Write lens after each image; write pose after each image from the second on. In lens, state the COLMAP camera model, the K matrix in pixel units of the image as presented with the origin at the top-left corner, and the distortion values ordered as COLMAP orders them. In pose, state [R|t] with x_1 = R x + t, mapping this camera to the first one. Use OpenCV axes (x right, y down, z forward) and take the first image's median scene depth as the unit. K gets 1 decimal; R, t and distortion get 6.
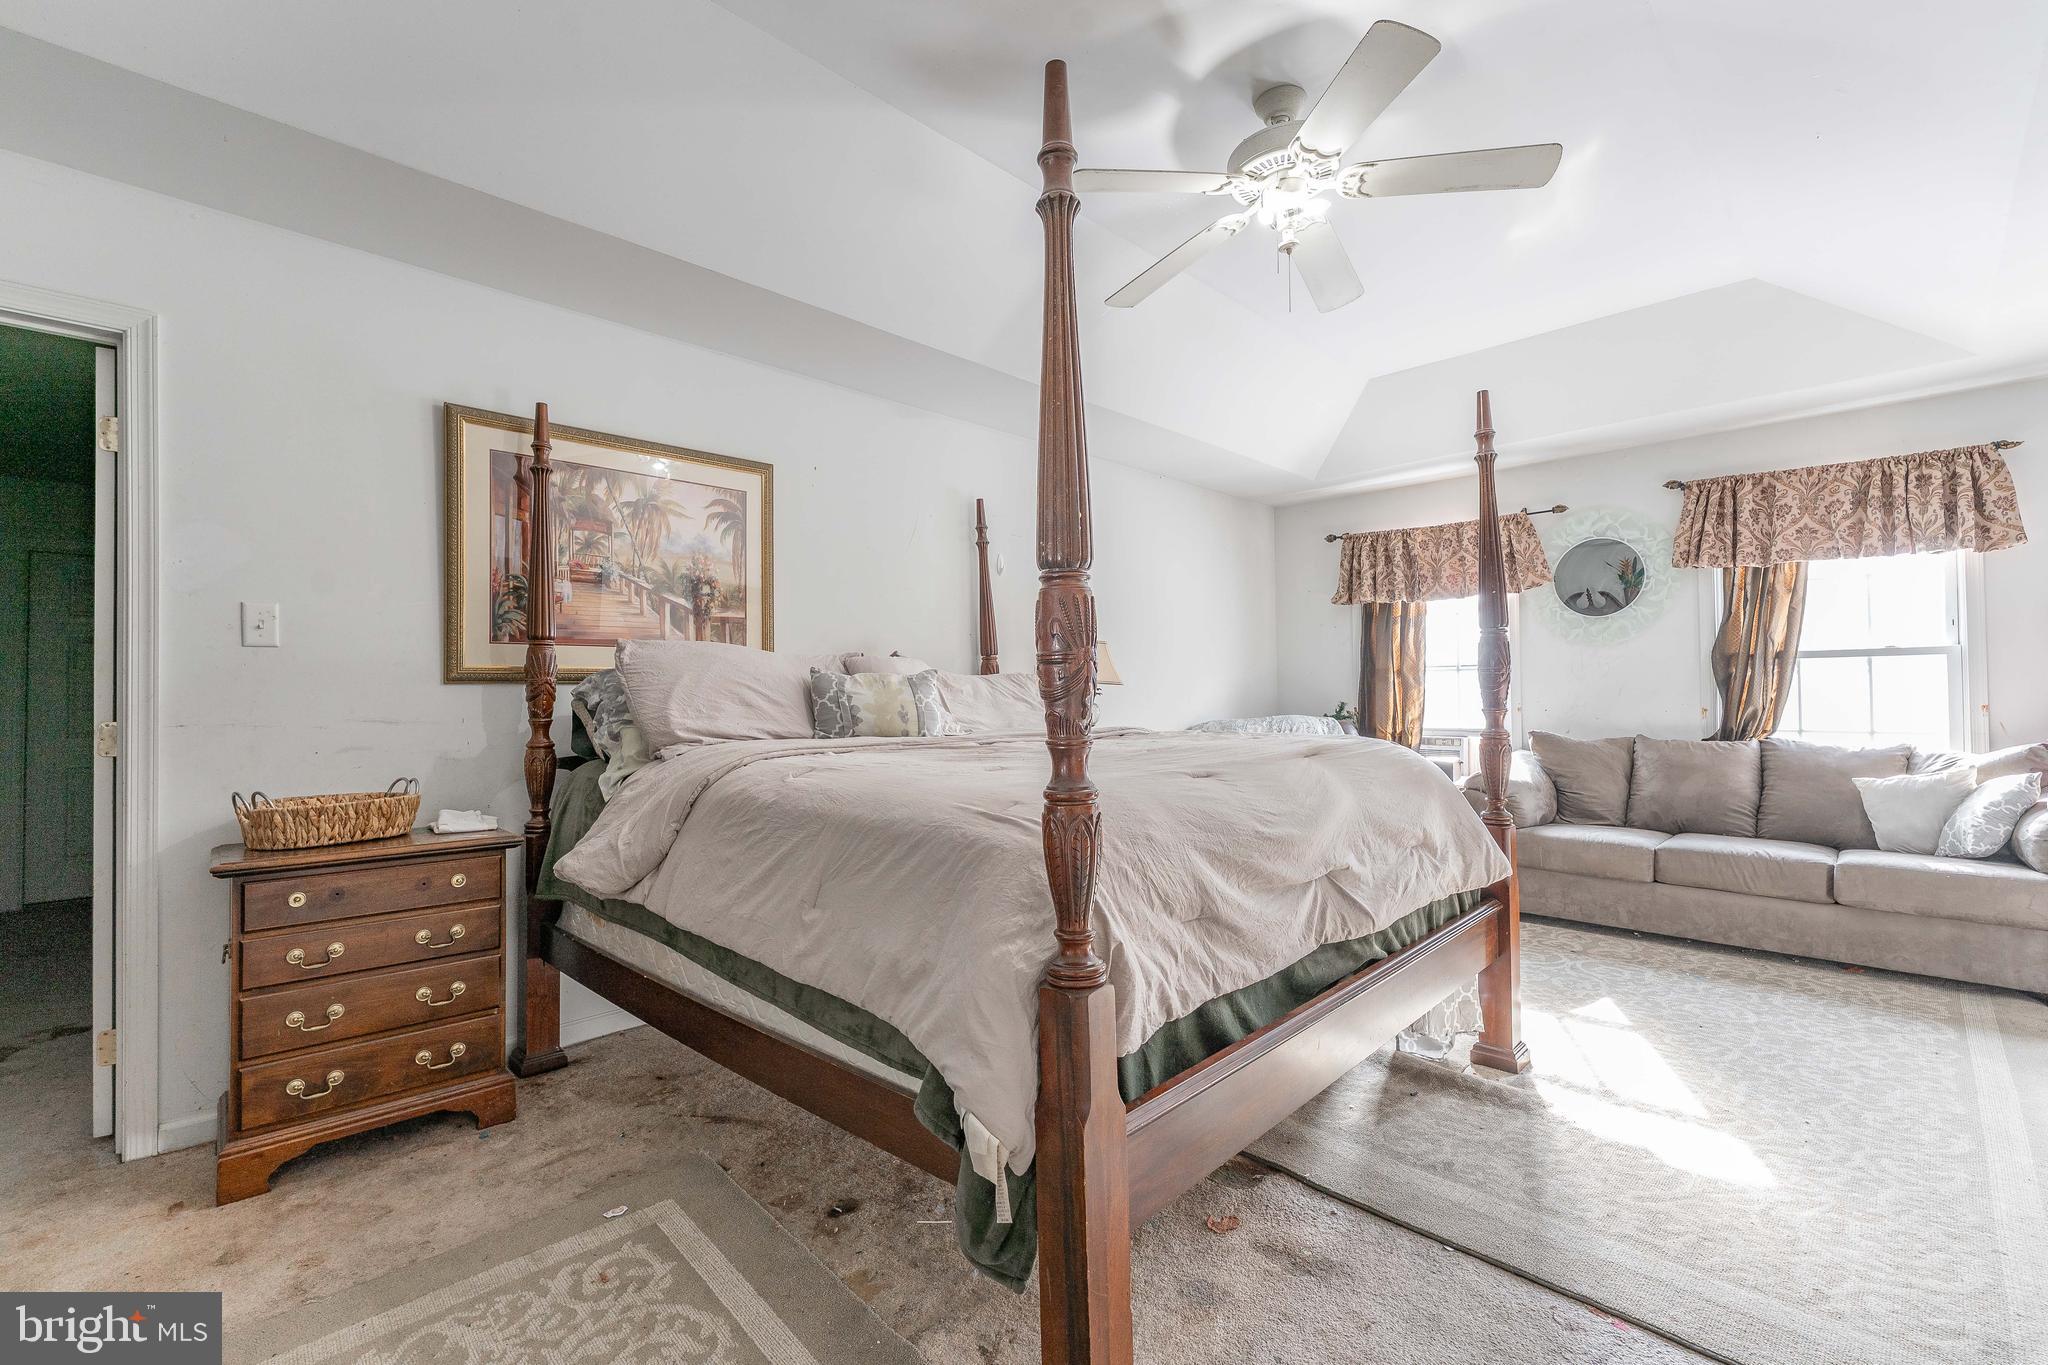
lens RADIAL K [[885.6, 0, 1018.0], [0, 885.6, 677.3], [0, 0, 1]] dist [0.000636, 0.000209]
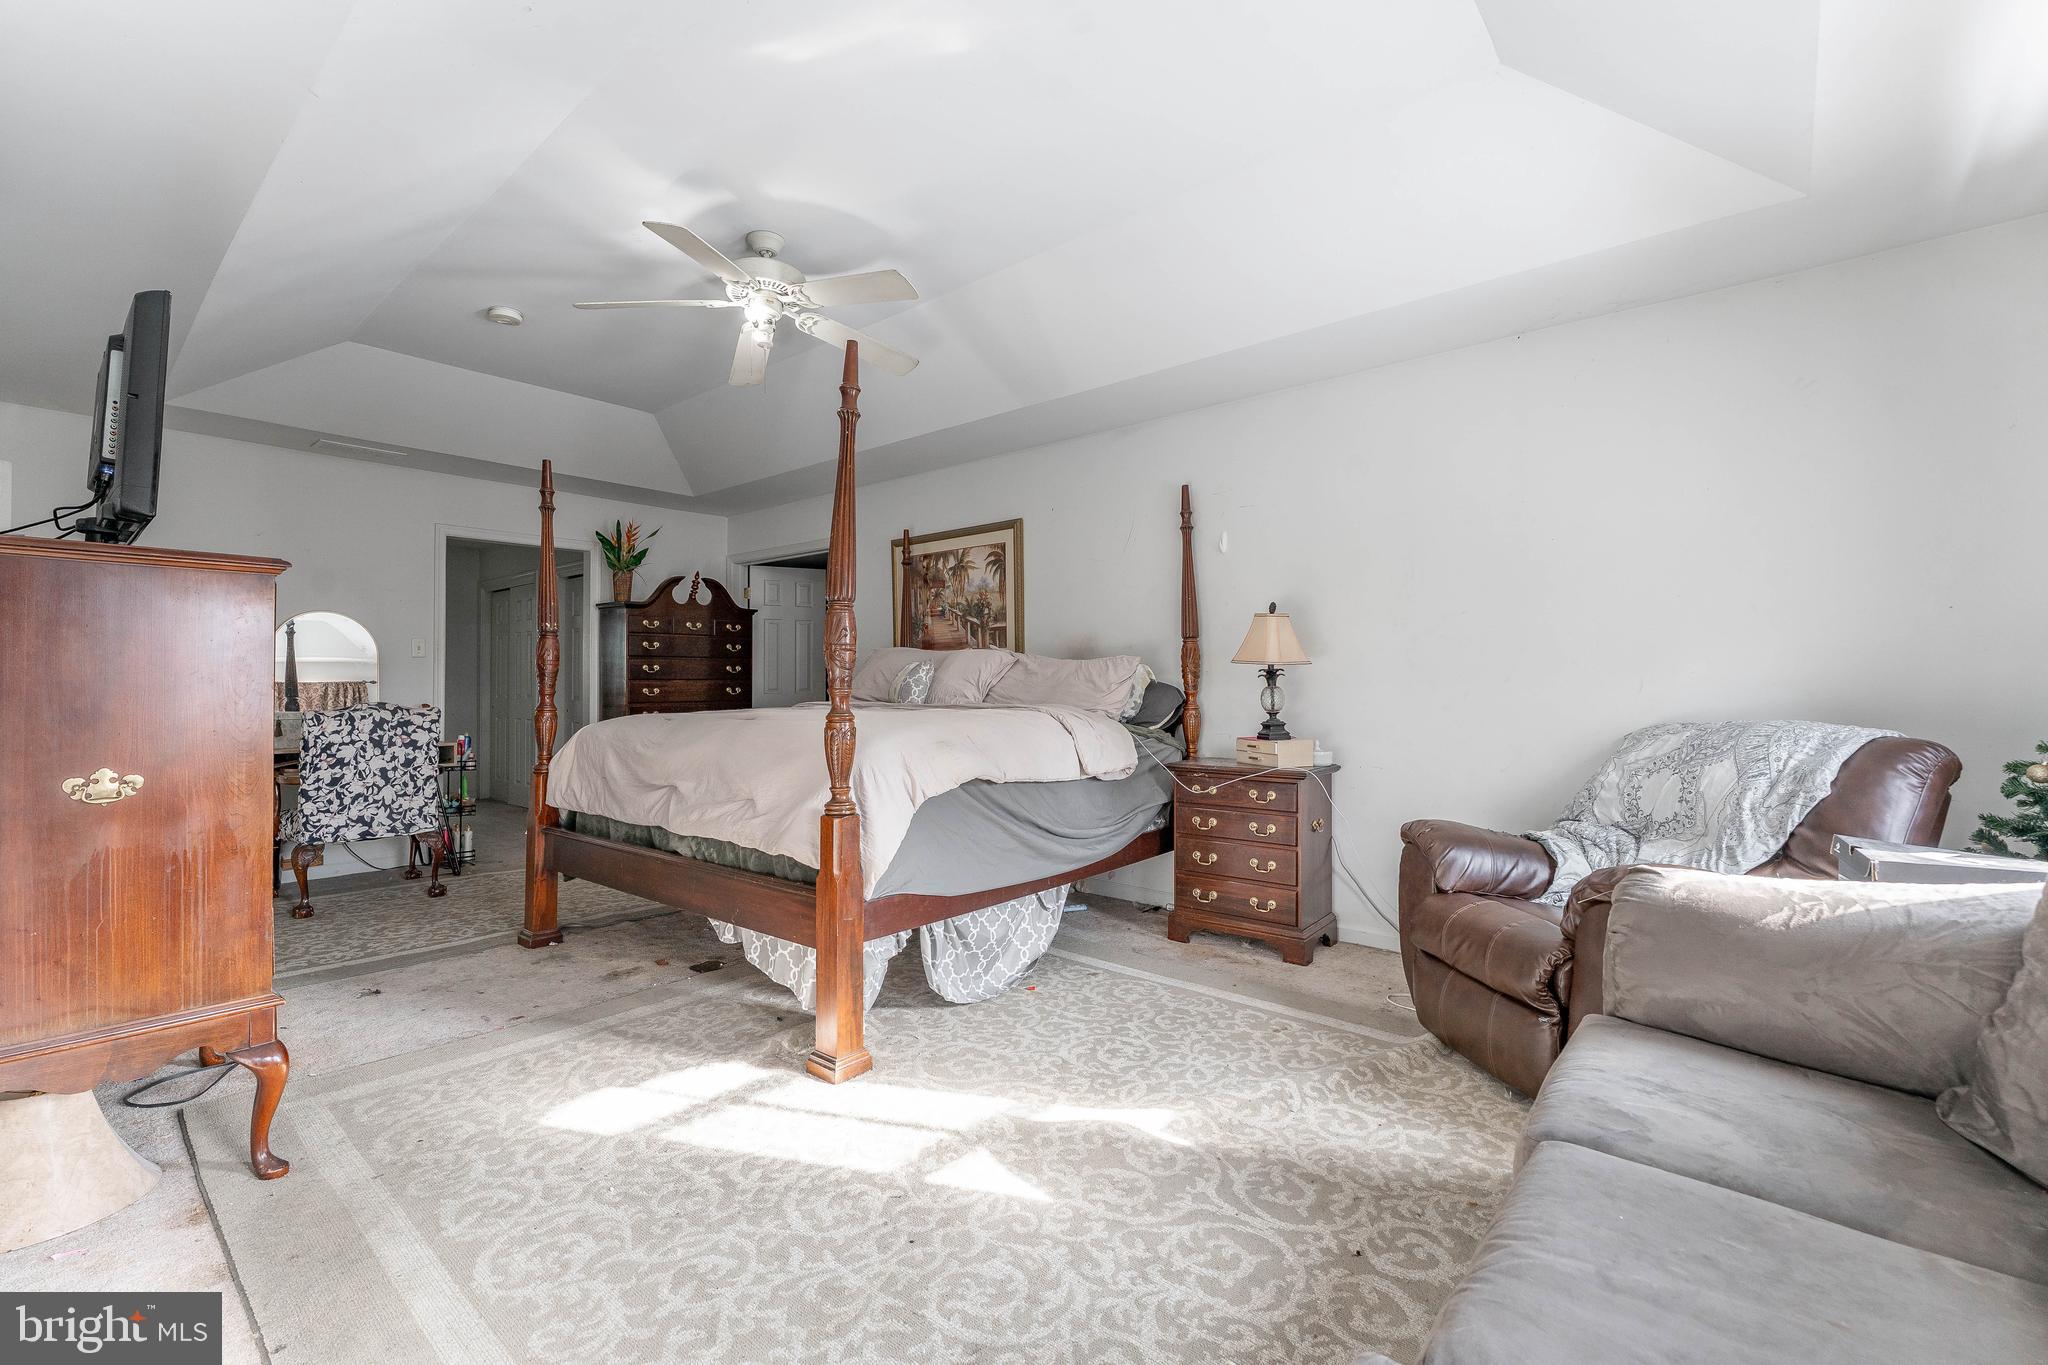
lens RADIAL K [[885.6, 0, 1018.0], [0, 885.6, 677.3], [0, 0, 1]] dist [0.000636, 0.000209]
pose [[0.070498, -0.004281, -0.997503, 0.987470], [0.015890, 0.999869, -0.003168, 0.020450], [0.997385, -0.015627, 0.070557, 0.753614]]
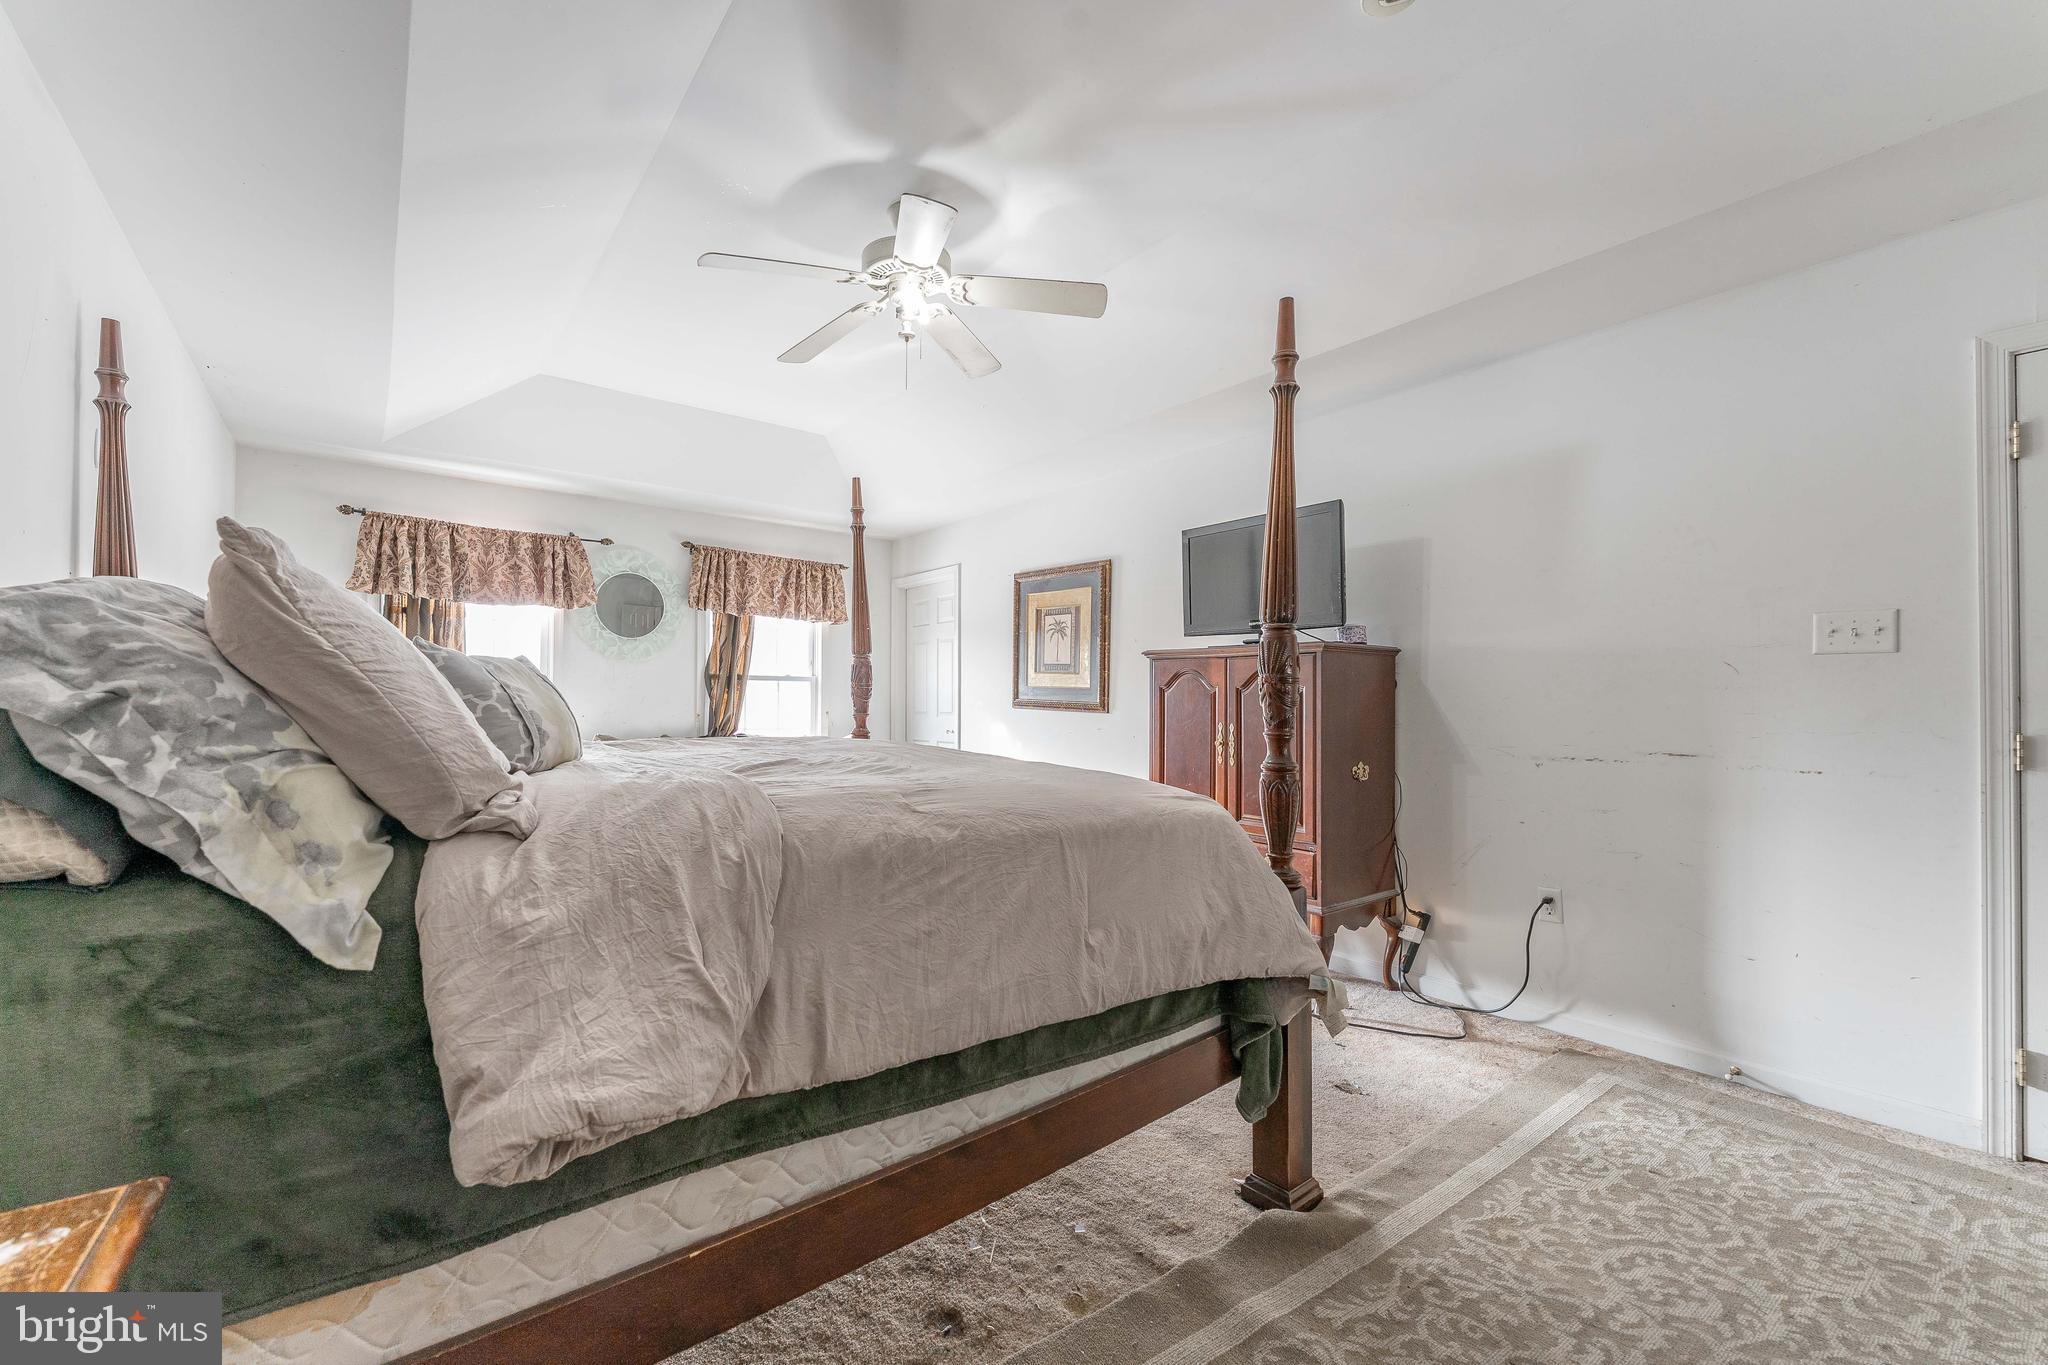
lens RADIAL K [[816.3, 0, 1016.5], [0, 816.3, 688.1], [0, 0, 1]] dist [0.000778, 0.000045]
pose [[0.125712, 0.026934, 0.991701, -0.463036], [-0.028507, 0.999317, -0.023527, 0.012749], [-0.991657, -0.025313, 0.126394, 0.413617]]
